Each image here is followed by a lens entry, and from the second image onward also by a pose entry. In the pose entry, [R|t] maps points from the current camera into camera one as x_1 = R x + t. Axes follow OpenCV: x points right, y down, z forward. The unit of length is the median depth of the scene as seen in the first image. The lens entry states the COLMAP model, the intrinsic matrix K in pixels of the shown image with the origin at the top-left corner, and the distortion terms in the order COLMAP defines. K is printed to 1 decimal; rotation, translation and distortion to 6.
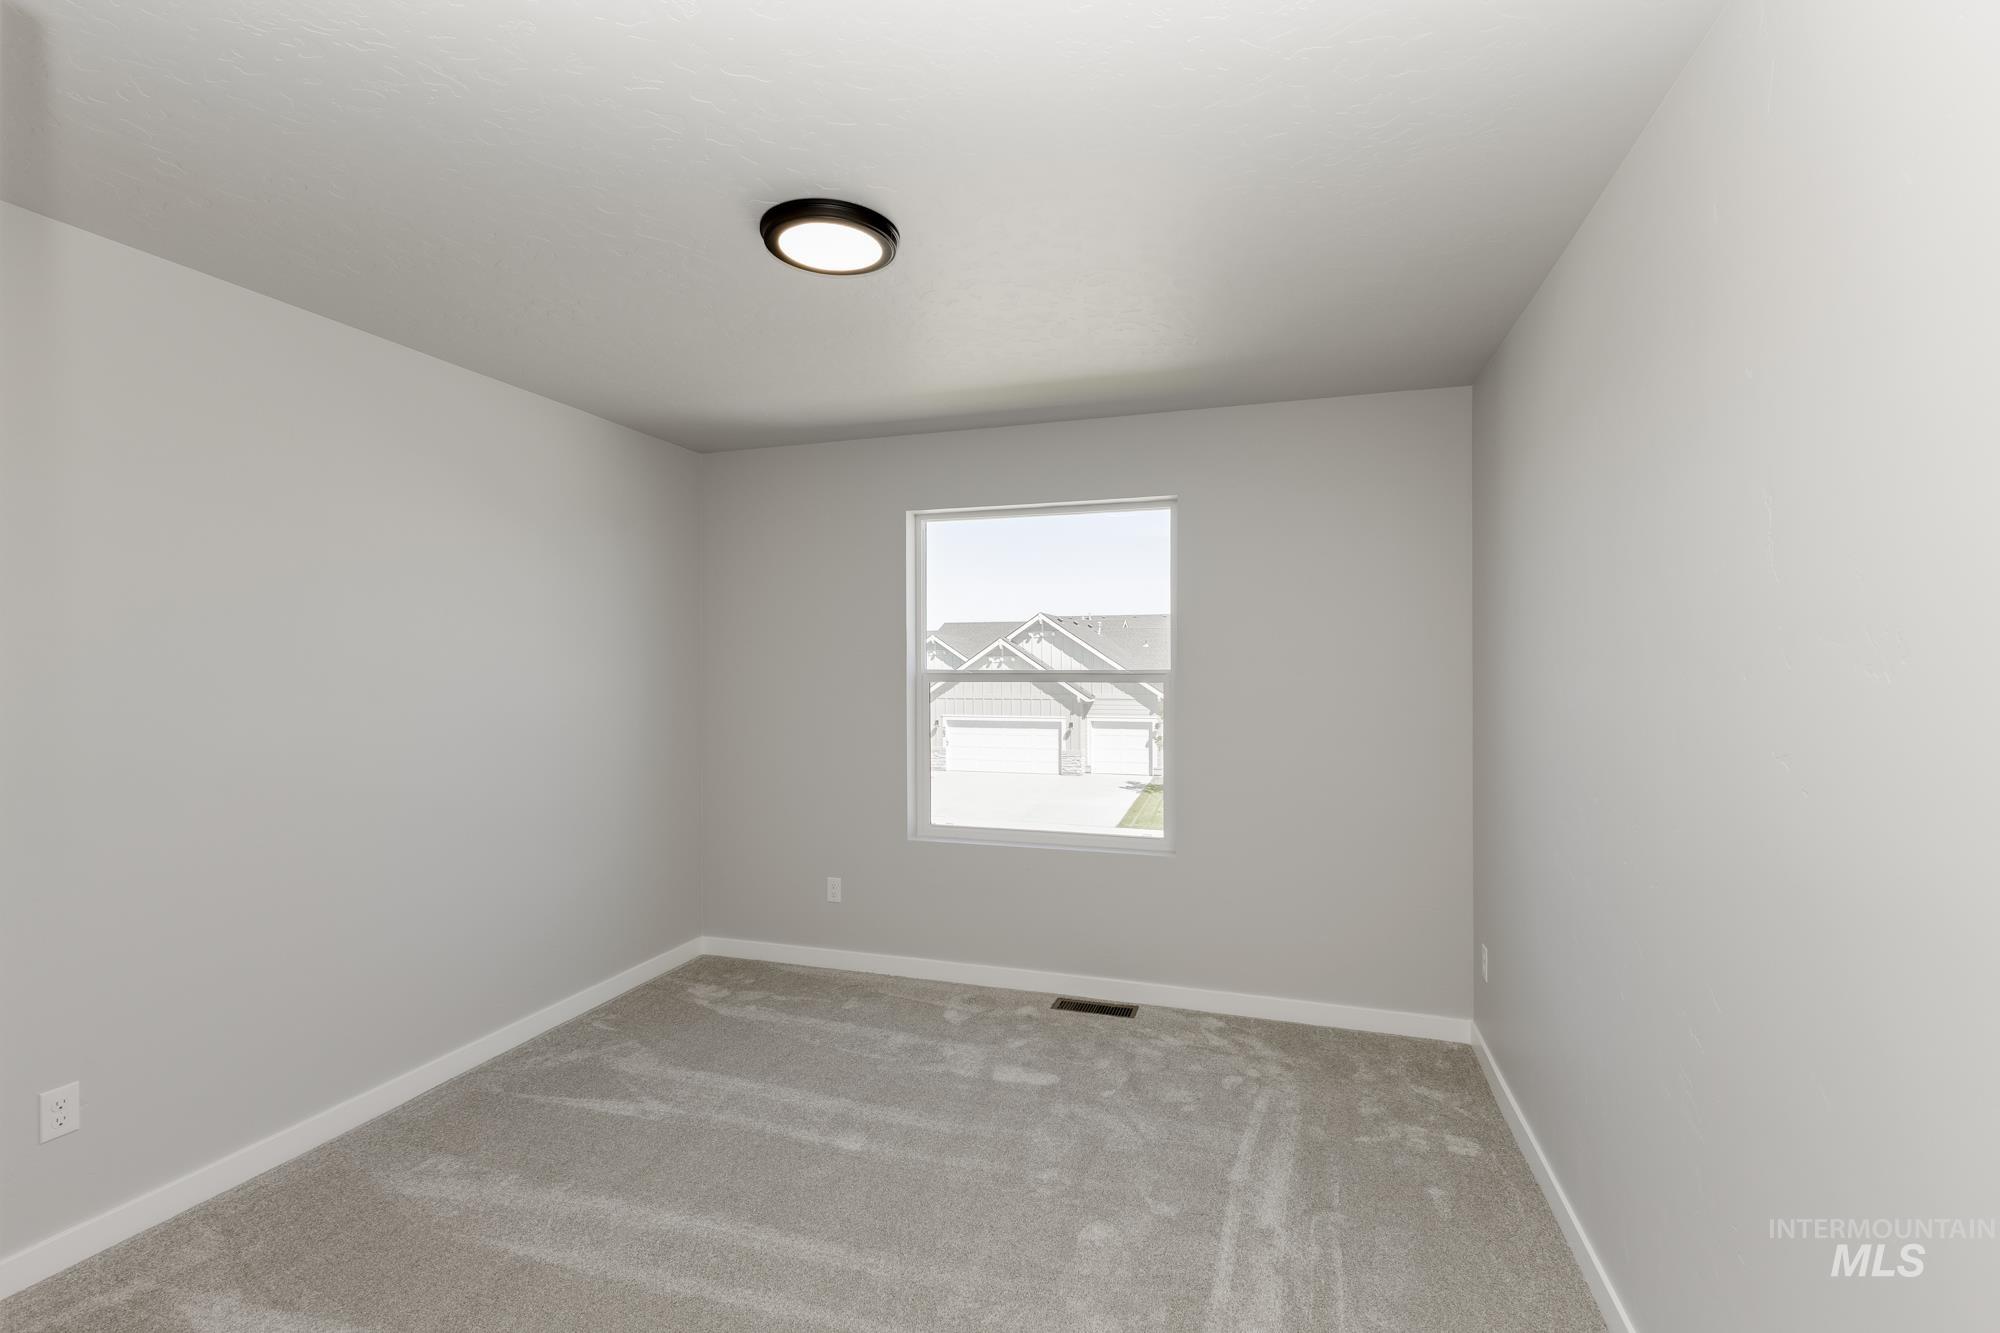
lens RADIAL K [[870.5, 0, 1007.7], [0, 870.5, 667.8], [0, 0, 1]] dist [0.017662, -0.008669]
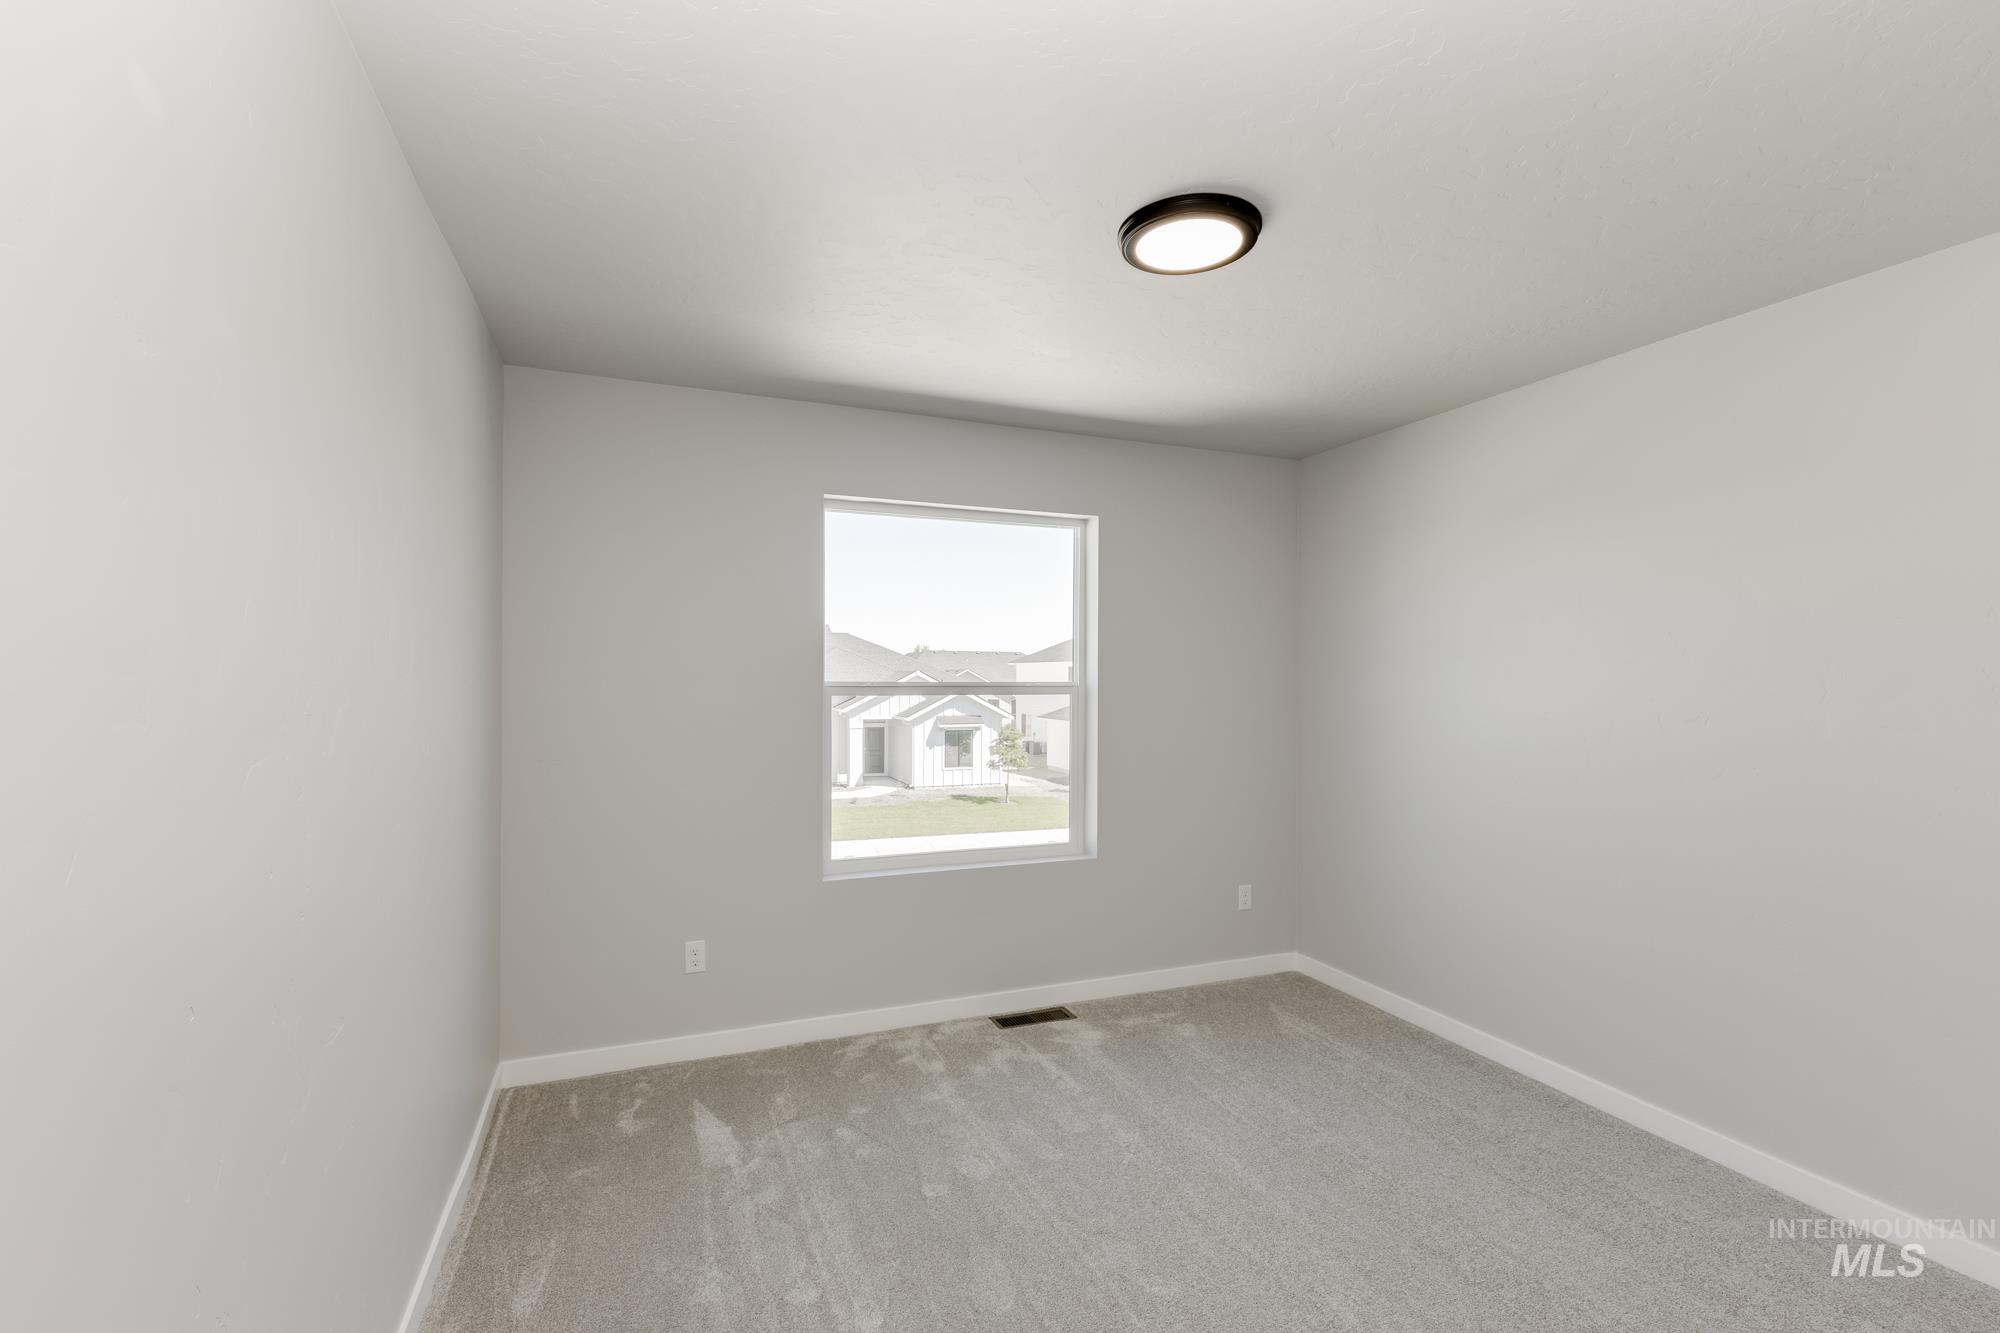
lens RADIAL K [[870.5, 0, 1007.7], [0, 870.5, 667.8], [0, 0, 1]] dist [0.017662, -0.008669]
pose [[0.759157, 0.016961, 0.650687, -0.574355], [-0.001051, 0.999691, -0.024832, 0.011974], [-0.650907, 0.018167, 0.758940, 0.232254]]
